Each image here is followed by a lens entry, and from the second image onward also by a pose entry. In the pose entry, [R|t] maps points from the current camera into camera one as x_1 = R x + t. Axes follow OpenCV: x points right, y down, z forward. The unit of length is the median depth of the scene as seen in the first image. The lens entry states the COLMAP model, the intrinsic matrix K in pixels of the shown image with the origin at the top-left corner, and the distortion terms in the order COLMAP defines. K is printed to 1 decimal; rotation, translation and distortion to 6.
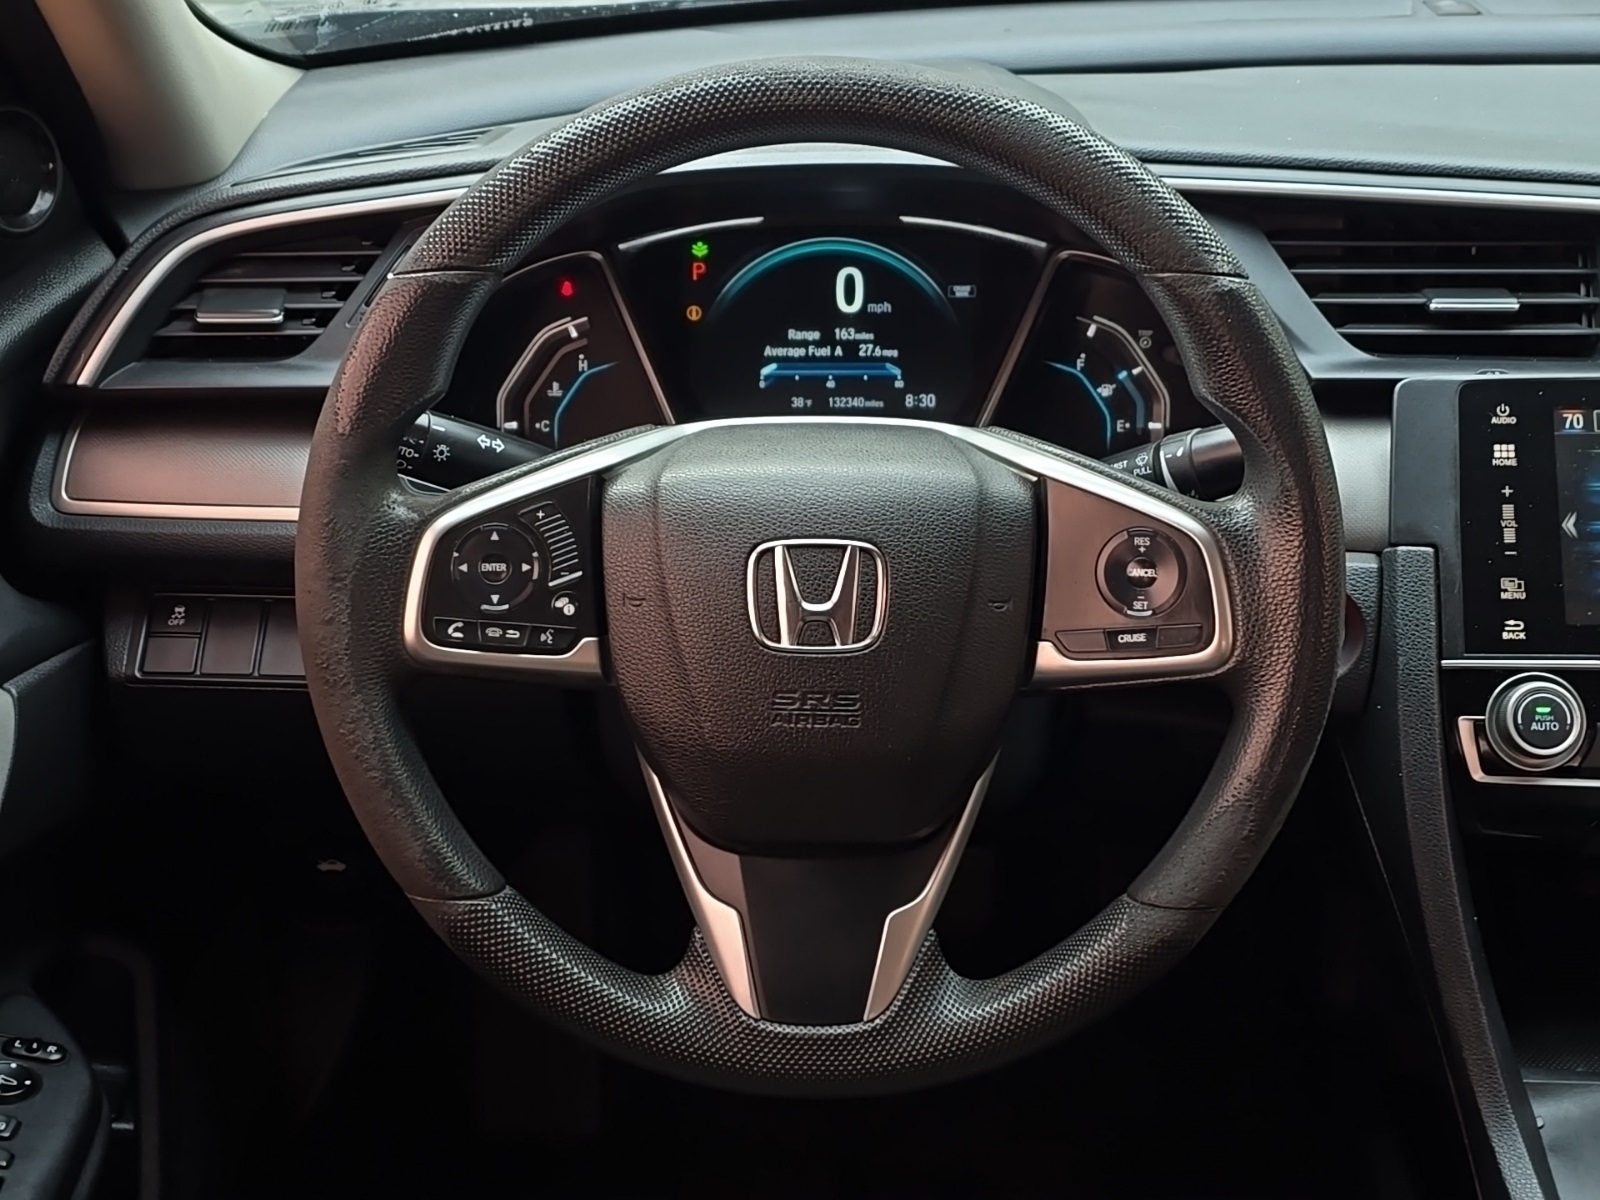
lens RADIAL K [[2133.2, 0, 786.6], [0, 2133.2, 604.9], [0, 0, 1]] dist [0.086017, 0.000000]
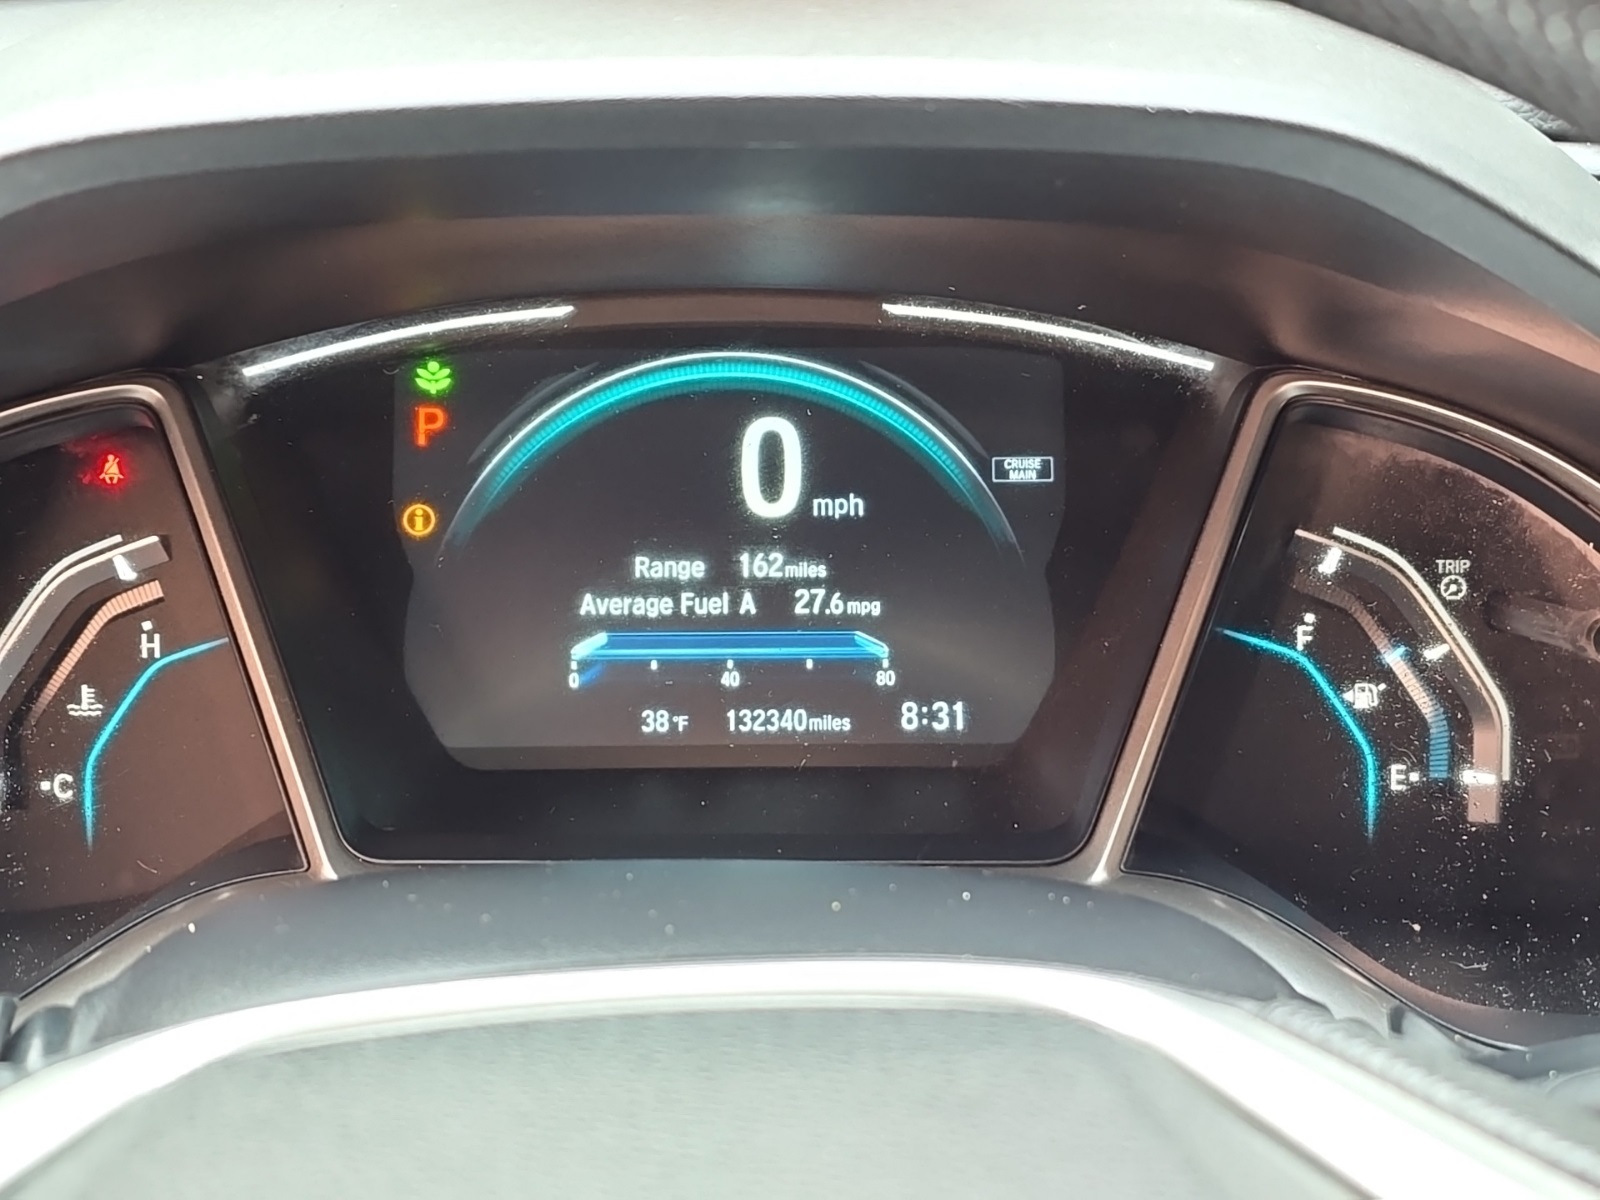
lens RADIAL K [[2133.2, 0, 806.7], [0, 2133.2, 594.2], [0, 0, 1]] dist [0.086017, 0.000000]
pose [[0.999236, -0.007815, 0.038288, 0.019642], [0.010111, 0.998139, -0.060142, -0.094249], [-0.037746, 0.060483, 0.997455, 0.558814]]
